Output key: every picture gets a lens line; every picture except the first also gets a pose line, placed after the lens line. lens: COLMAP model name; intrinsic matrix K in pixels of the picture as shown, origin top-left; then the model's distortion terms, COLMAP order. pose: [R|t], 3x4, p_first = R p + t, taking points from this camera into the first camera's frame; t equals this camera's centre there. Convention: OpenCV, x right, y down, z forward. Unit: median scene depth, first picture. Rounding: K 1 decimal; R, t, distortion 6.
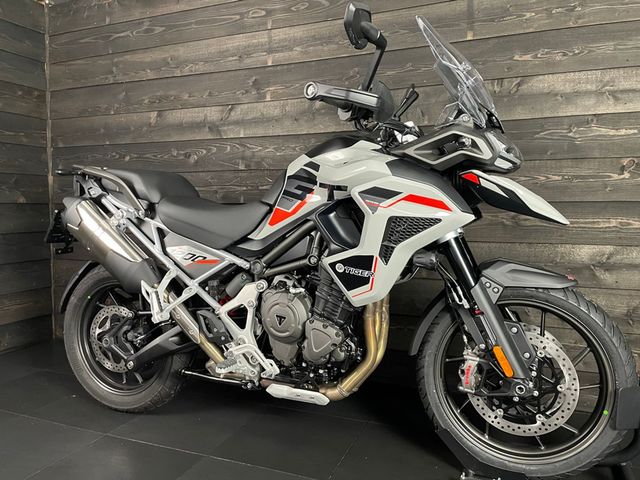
lens RADIAL K [[490.5, 0, 320.0], [0, 490.5, 240.0], [0, 0, 1]] dist [0.091748, -0.103121]
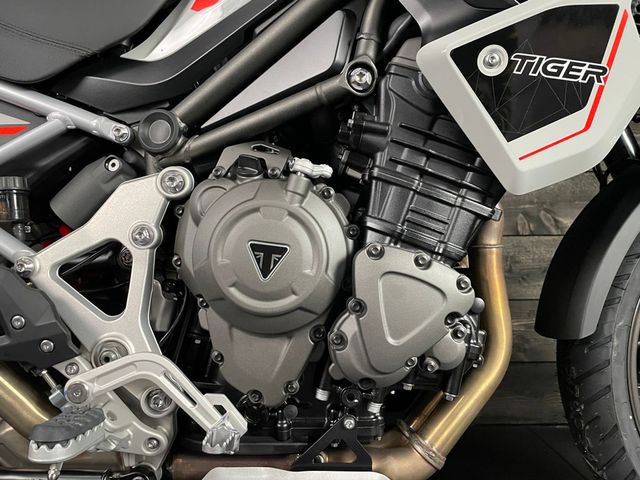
lens RADIAL K [[491.9, 0, 332.7], [0, 491.9, 242.4], [0, 0, 1]] dist [0.089705, -0.098942]
pose [[0.926618, -0.010130, 0.375868, -0.159995], [0.034862, 0.997646, -0.059057, 0.172152], [-0.374385, 0.067827, 0.924789, 0.690952]]
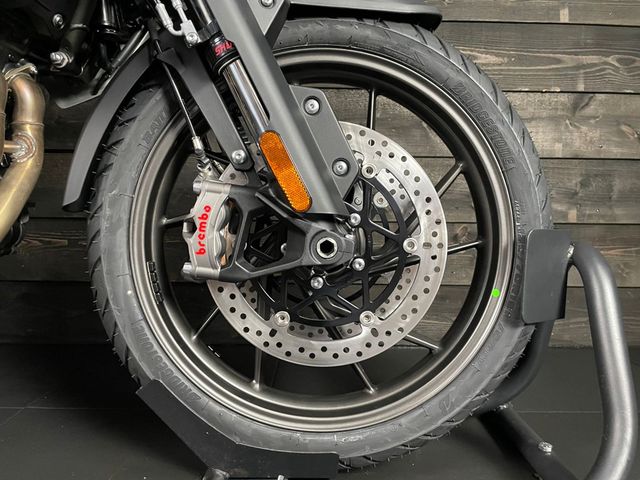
lens RADIAL K [[491.9, 0, 332.7], [0, 491.9, 242.4], [0, 0, 1]] dist [0.089705, -0.098942]
pose [[0.923443, -0.014457, 0.383463, 0.227322], [0.011471, 0.999883, 0.010073, 0.260780], [-0.383564, -0.004903, 0.923501, 0.564427]]
